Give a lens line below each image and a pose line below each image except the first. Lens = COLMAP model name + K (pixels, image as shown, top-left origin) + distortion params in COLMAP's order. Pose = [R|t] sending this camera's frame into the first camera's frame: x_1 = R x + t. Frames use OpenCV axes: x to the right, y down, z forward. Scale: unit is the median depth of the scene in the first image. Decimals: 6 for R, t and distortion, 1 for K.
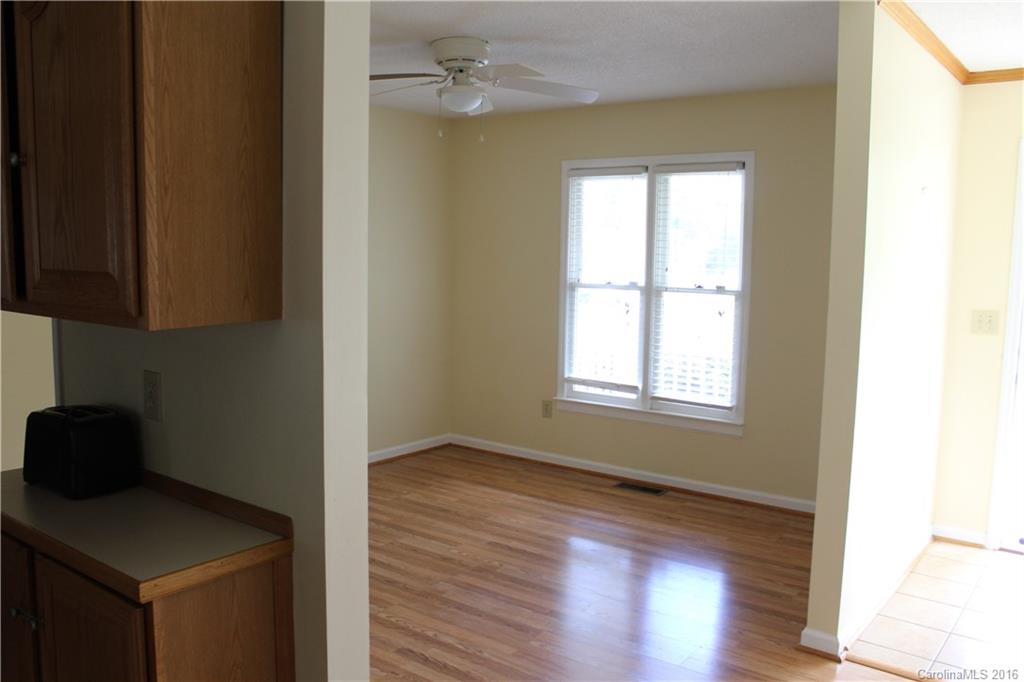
lens RADIAL K [[859.1, 0, 505.7], [0, 859.1, 343.6], [0, 0, 1]] dist [-0.149008, 0.123286]
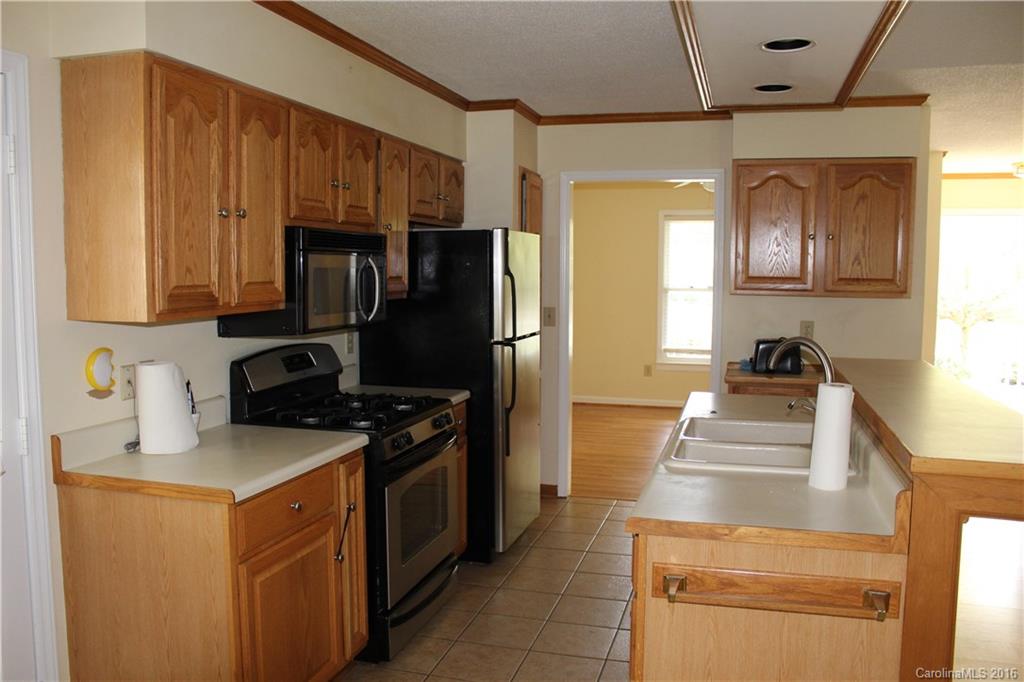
lens RADIAL K [[859.1, 0, 500.9], [0, 859.1, 349.0], [0, 0, 1]] dist [-0.149008, 0.123286]
pose [[0.929536, -0.044358, 0.366054, -0.822463], [0.047531, 0.998870, 0.000345, 0.027263], [-0.365655, 0.017078, 0.930594, -0.356296]]
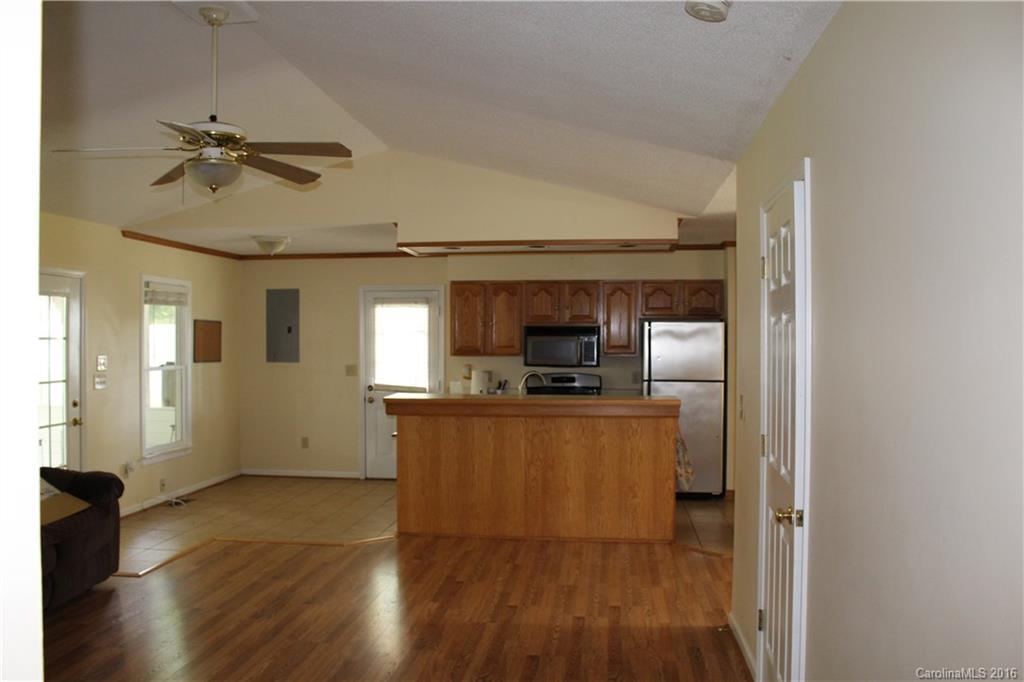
lens RADIAL K [[859.1, 0, 503.2], [0, 859.1, 341.8], [0, 0, 1]] dist [-0.149008, 0.123286]
pose [[0.505480, -0.007177, -0.862808, 0.619368], [-0.088636, 0.994243, -0.060198, 0.066508], [0.858273, 0.106905, 0.501934, -0.605111]]
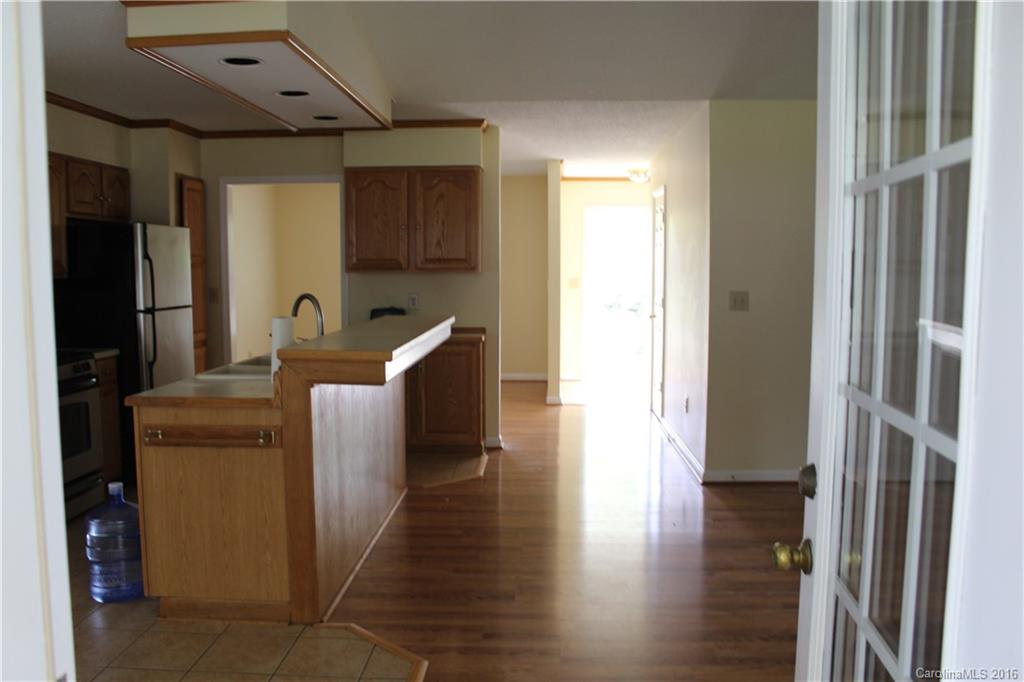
lens RADIAL K [[859.1, 0, 504.3], [0, 859.1, 343.7], [0, 0, 1]] dist [-0.149008, 0.123286]
pose [[0.820923, -0.065689, 0.567248, -0.749922], [0.072975, 0.997285, 0.009879, 0.080723], [-0.566357, 0.033285, 0.823488, -0.677458]]
